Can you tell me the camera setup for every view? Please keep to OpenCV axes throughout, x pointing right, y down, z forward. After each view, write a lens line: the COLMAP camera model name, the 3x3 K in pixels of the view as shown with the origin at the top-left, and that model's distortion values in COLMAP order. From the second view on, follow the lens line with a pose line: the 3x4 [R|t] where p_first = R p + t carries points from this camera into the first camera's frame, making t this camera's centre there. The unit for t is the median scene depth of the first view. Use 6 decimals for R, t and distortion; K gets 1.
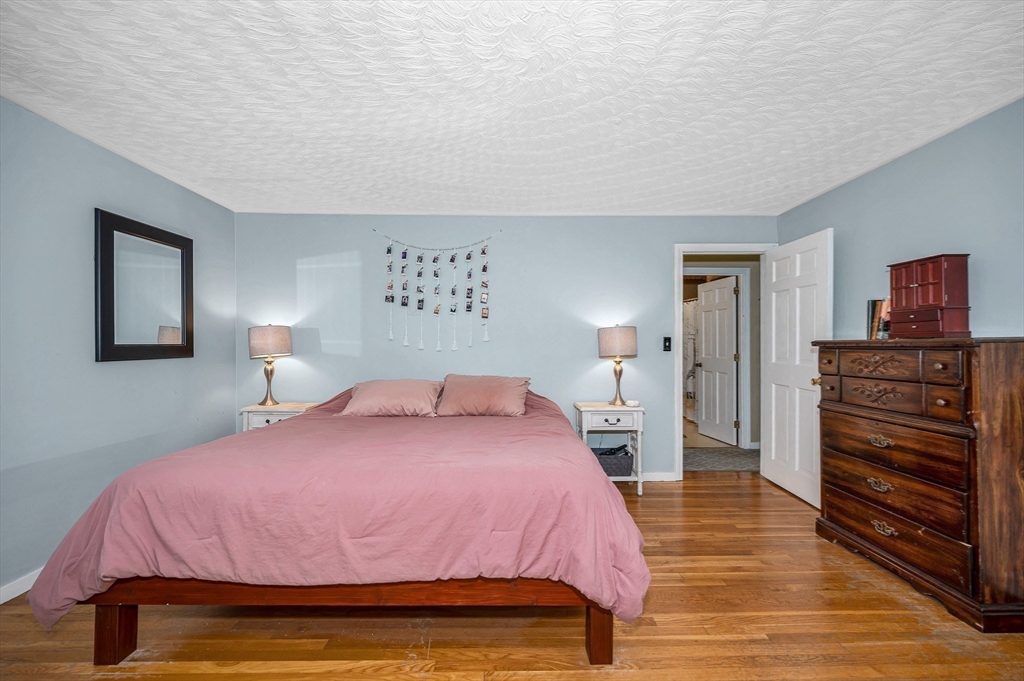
lens RADIAL K [[421.6, 0, 507.2], [0, 421.6, 342.7], [0, 0, 1]] dist [-0.000586, -0.000148]
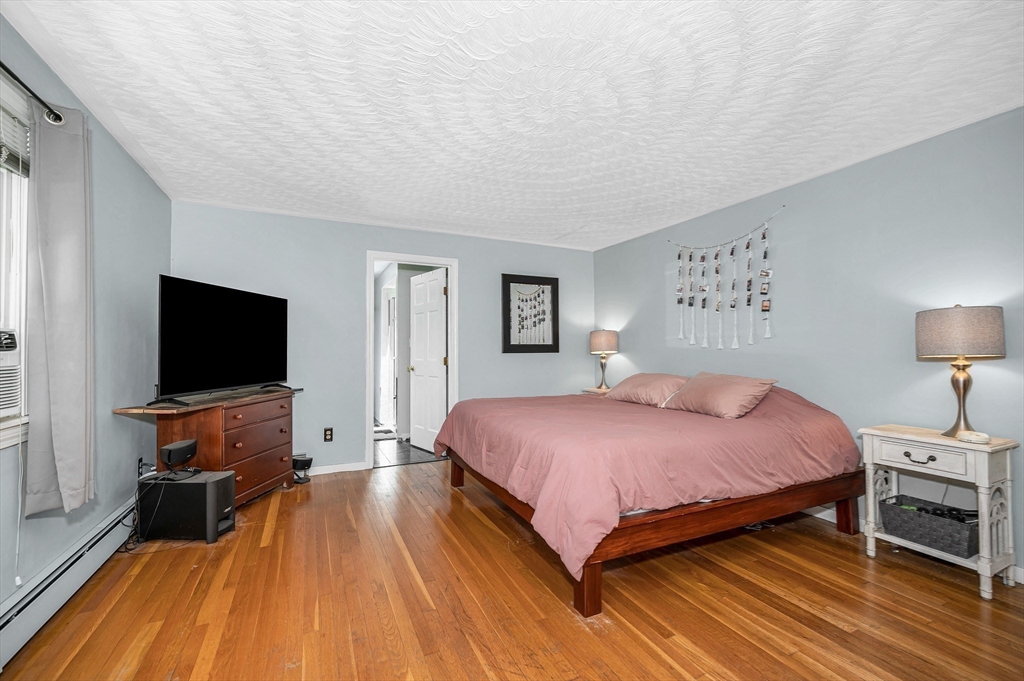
lens RADIAL K [[421.6, 0, 501.8], [0, 421.6, 343.7], [0, 0, 1]] dist [-0.000586, -0.000148]
pose [[0.399363, -0.012217, -0.916712, 0.543673], [0.002189, 0.999921, -0.012372, 0.018464], [0.916790, 0.002935, 0.399358, 0.154028]]
